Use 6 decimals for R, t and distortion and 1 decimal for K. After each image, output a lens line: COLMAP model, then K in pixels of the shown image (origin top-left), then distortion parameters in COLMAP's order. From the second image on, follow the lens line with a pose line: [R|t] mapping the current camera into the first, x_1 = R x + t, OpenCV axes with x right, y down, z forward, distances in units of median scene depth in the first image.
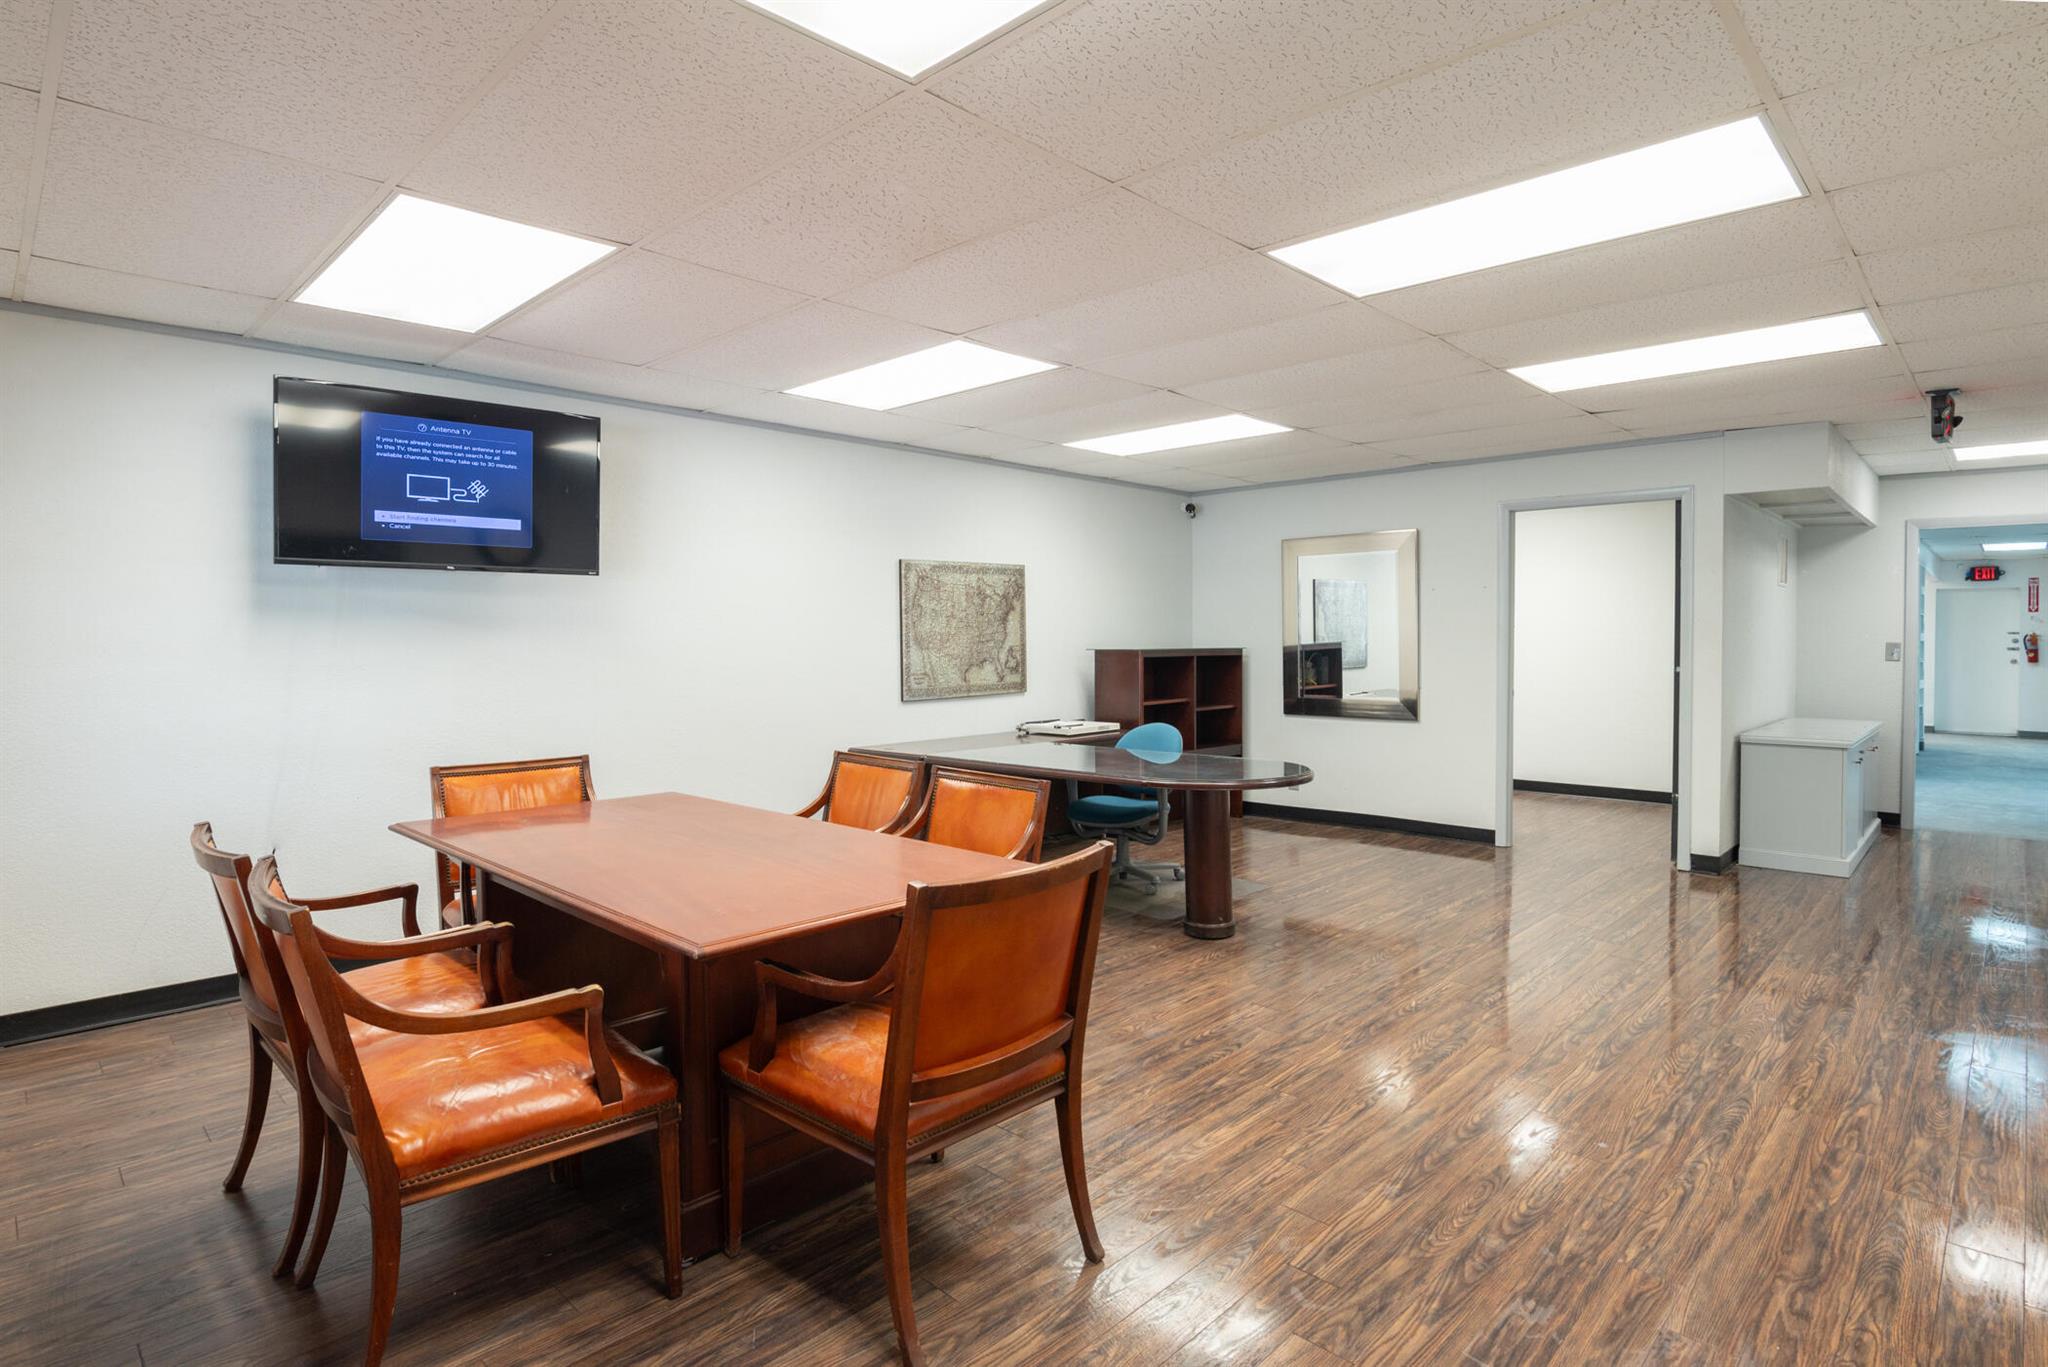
lens RADIAL K [[1029.3, 0, 1031.9], [0, 1029.3, 683.0], [0, 0, 1]] dist [-0.021013, 0.001891]
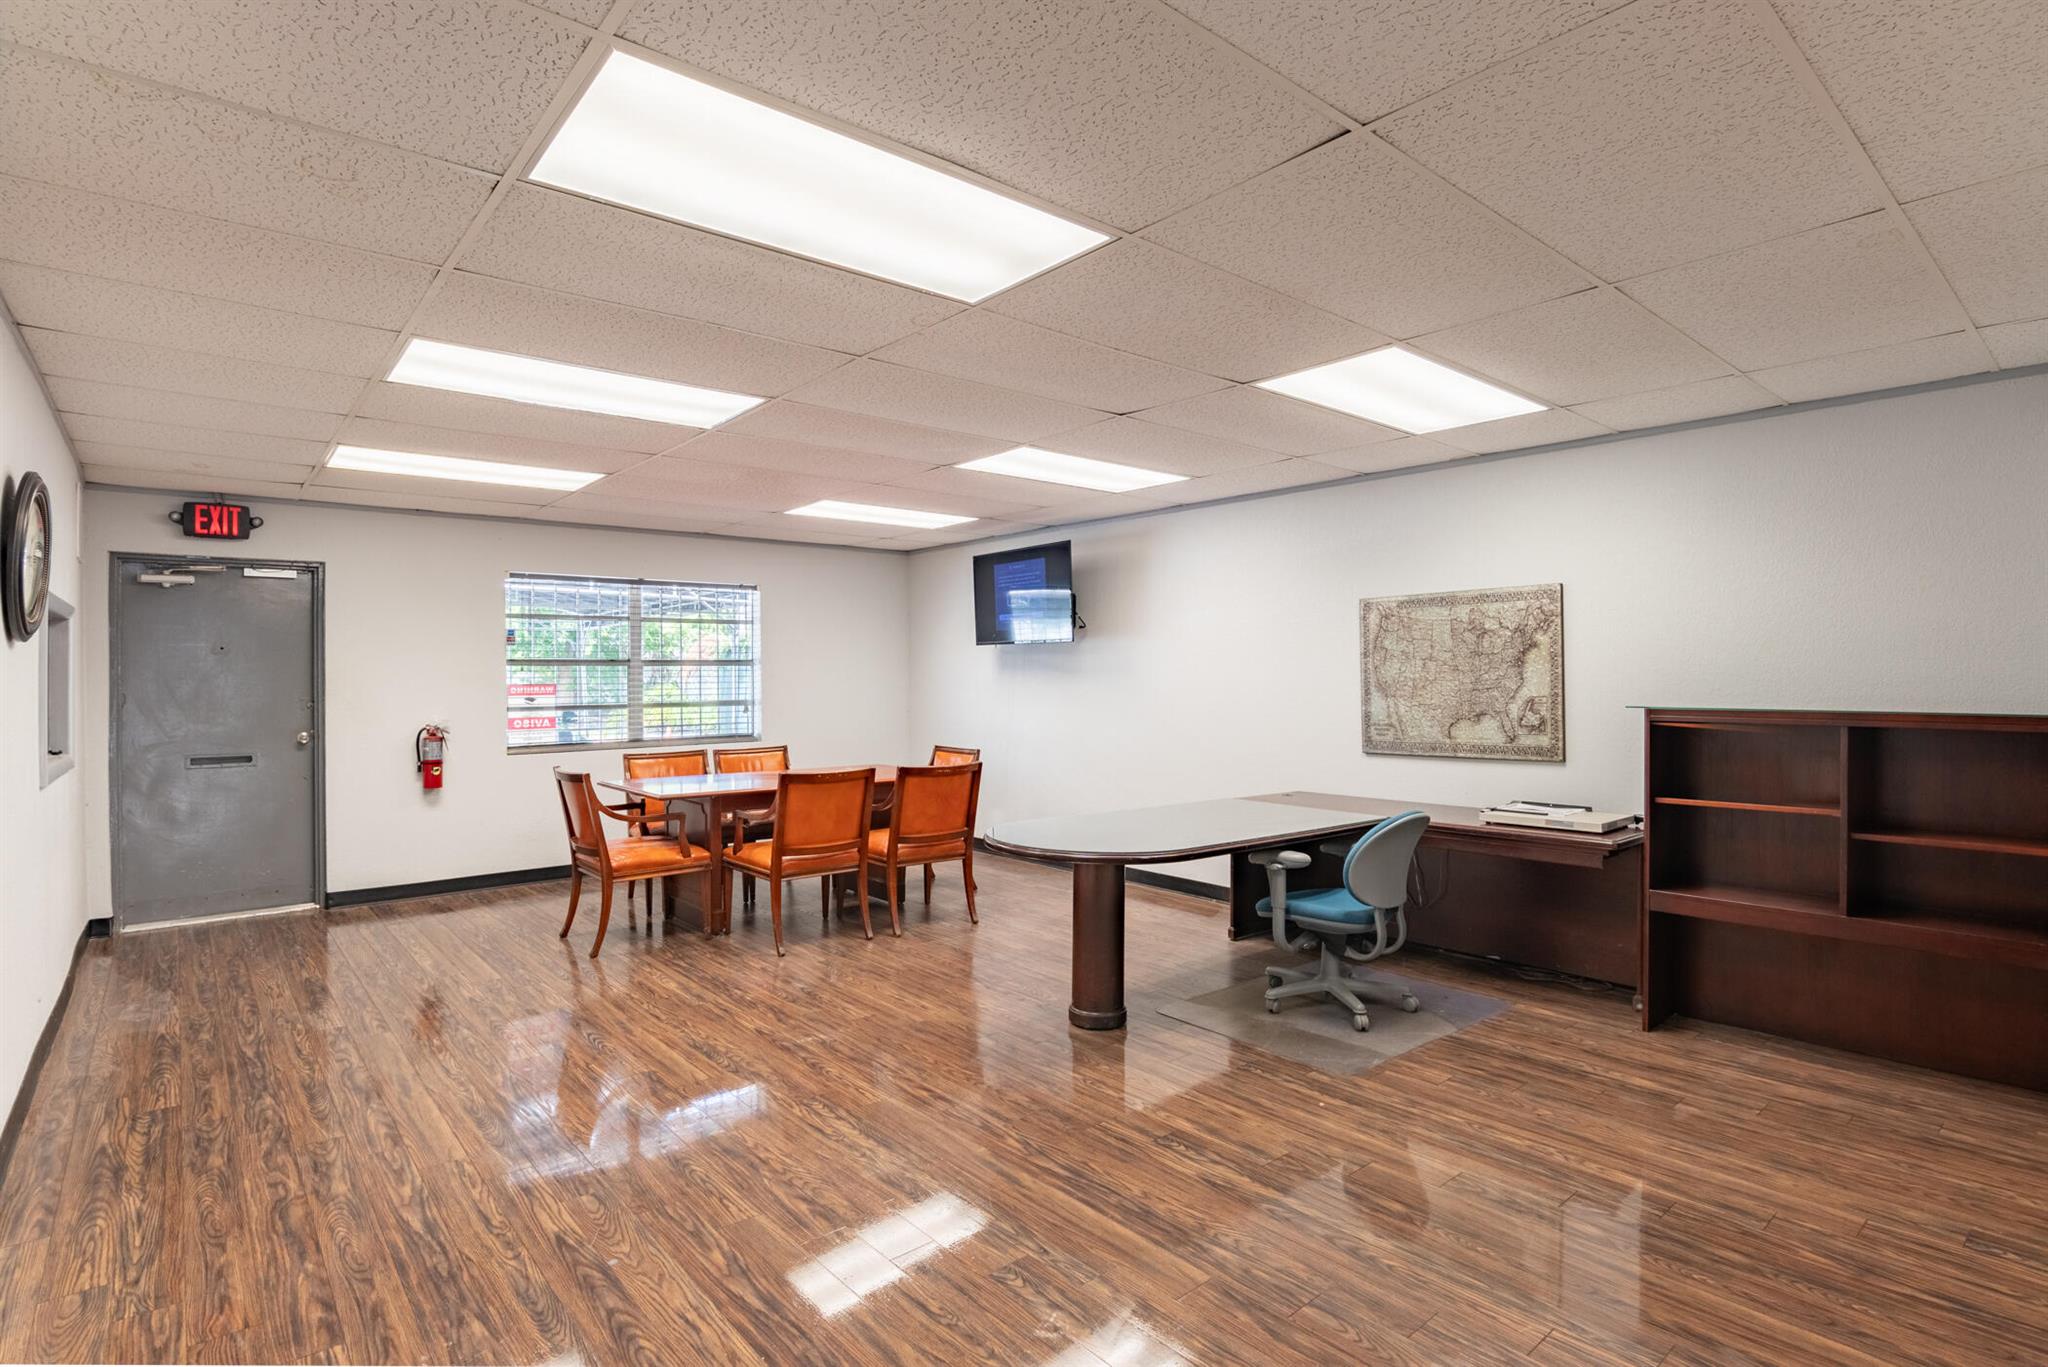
lens RADIAL K [[1029.3, 0, 1031.9], [0, 1029.3, 683.0], [0, 0, 1]] dist [-0.021013, 0.001891]
pose [[-0.092107, 0.008178, -0.995716, 1.289114], [-0.044703, 0.998924, 0.012339, -0.067111], [0.994745, 0.045648, -0.091642, 1.241875]]
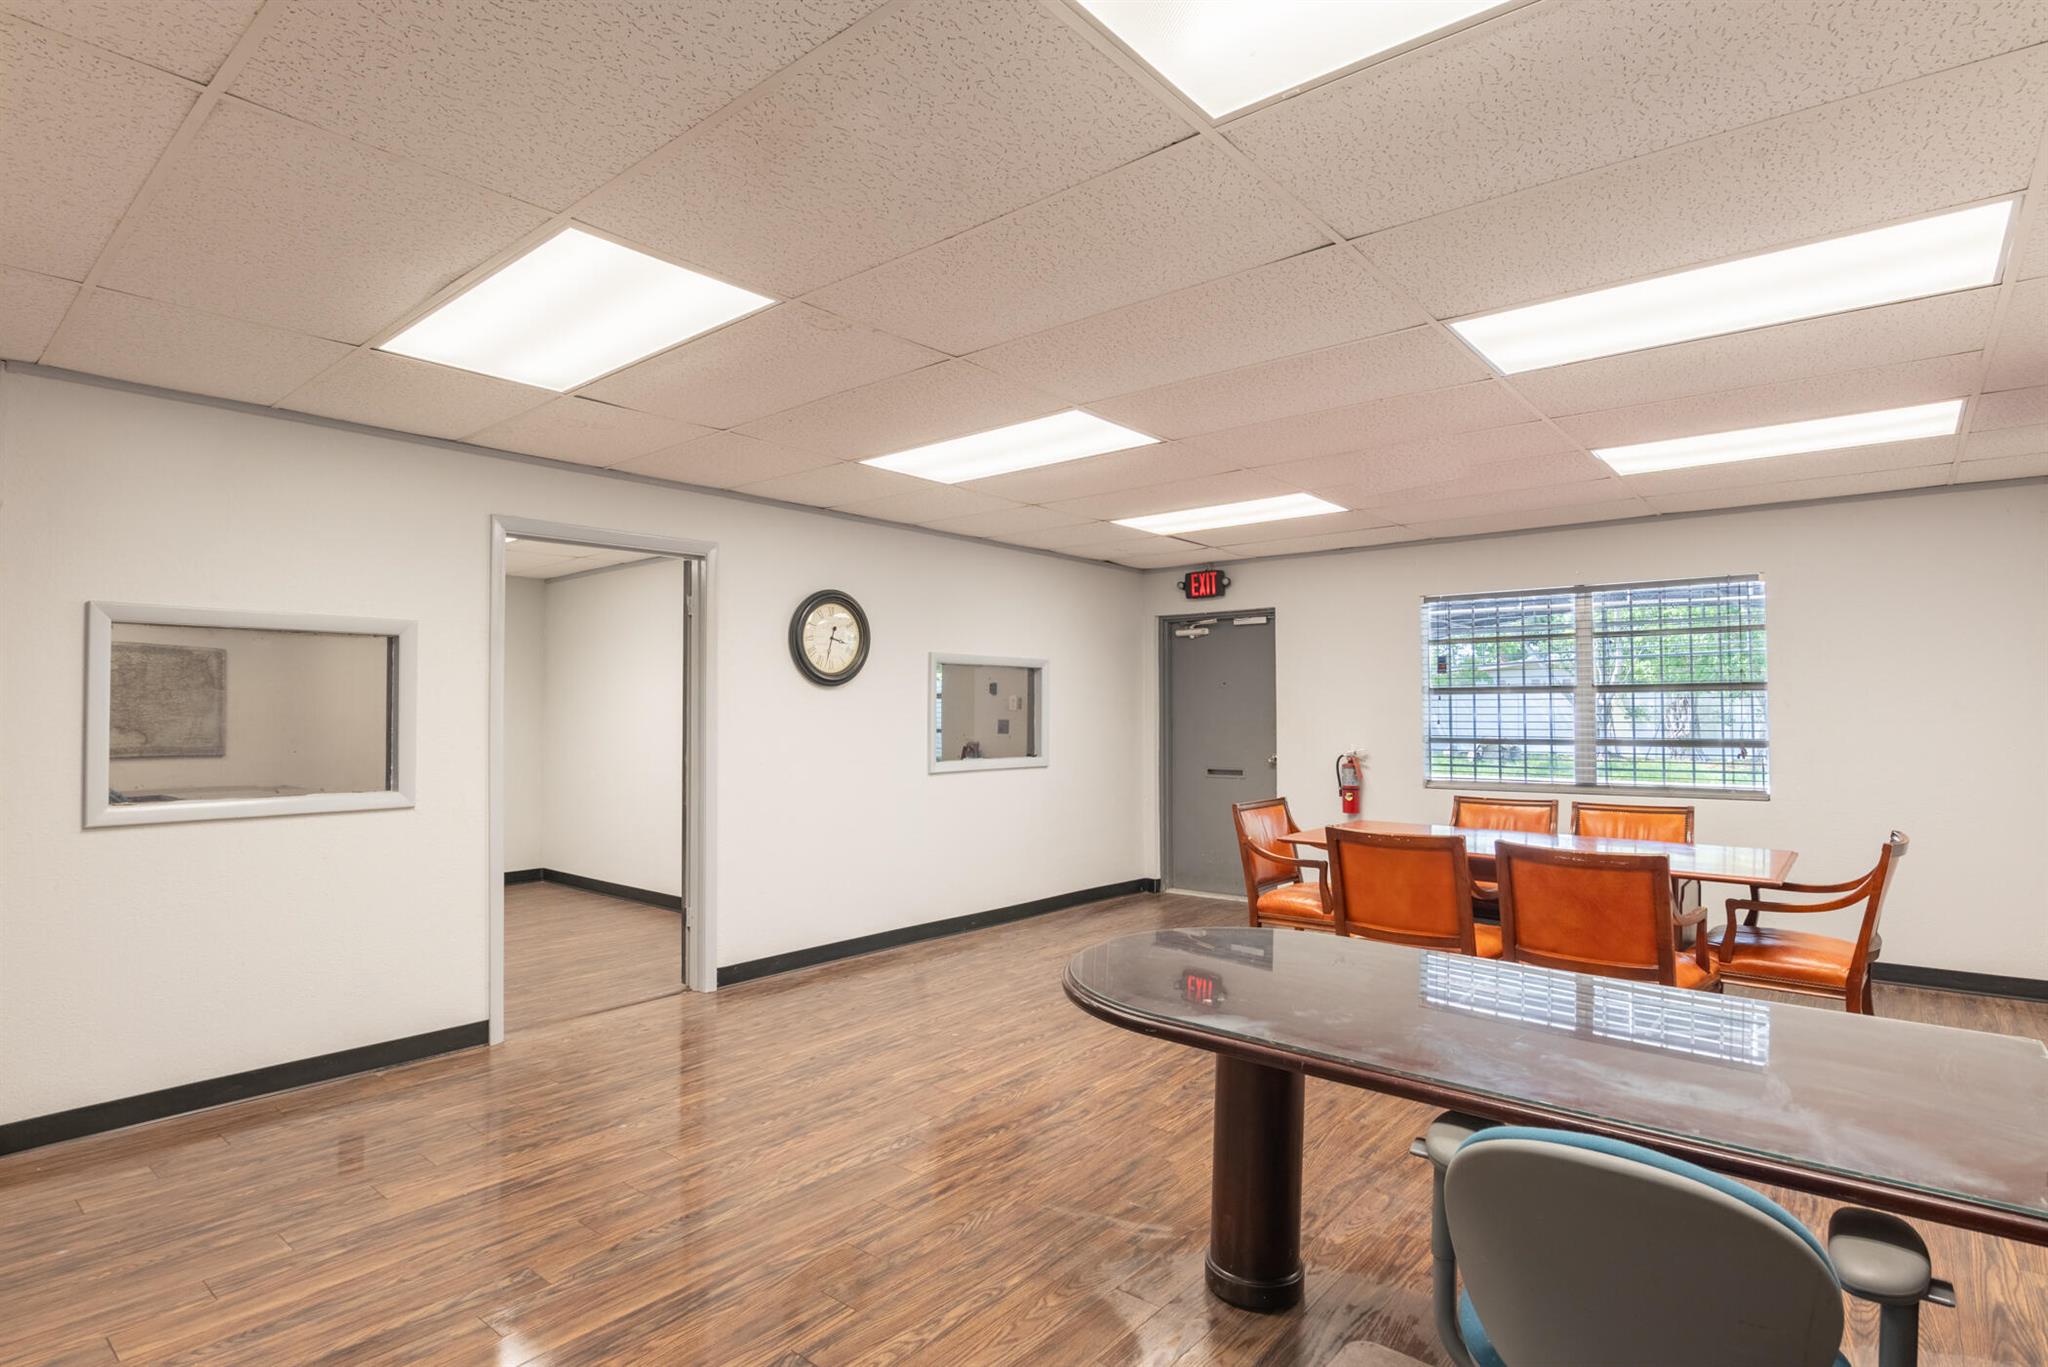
lens RADIAL K [[1058.8, 0, 1024.0], [0, 1058.8, 683.5], [0, 0, 1]] dist [-0.010285, 0.000406]
pose [[-0.997495, 0.000831, -0.070728, 0.402489], [-0.000923, 0.999693, 0.024768, -0.095412], [0.070726, 0.024771, -0.997188, 1.869058]]
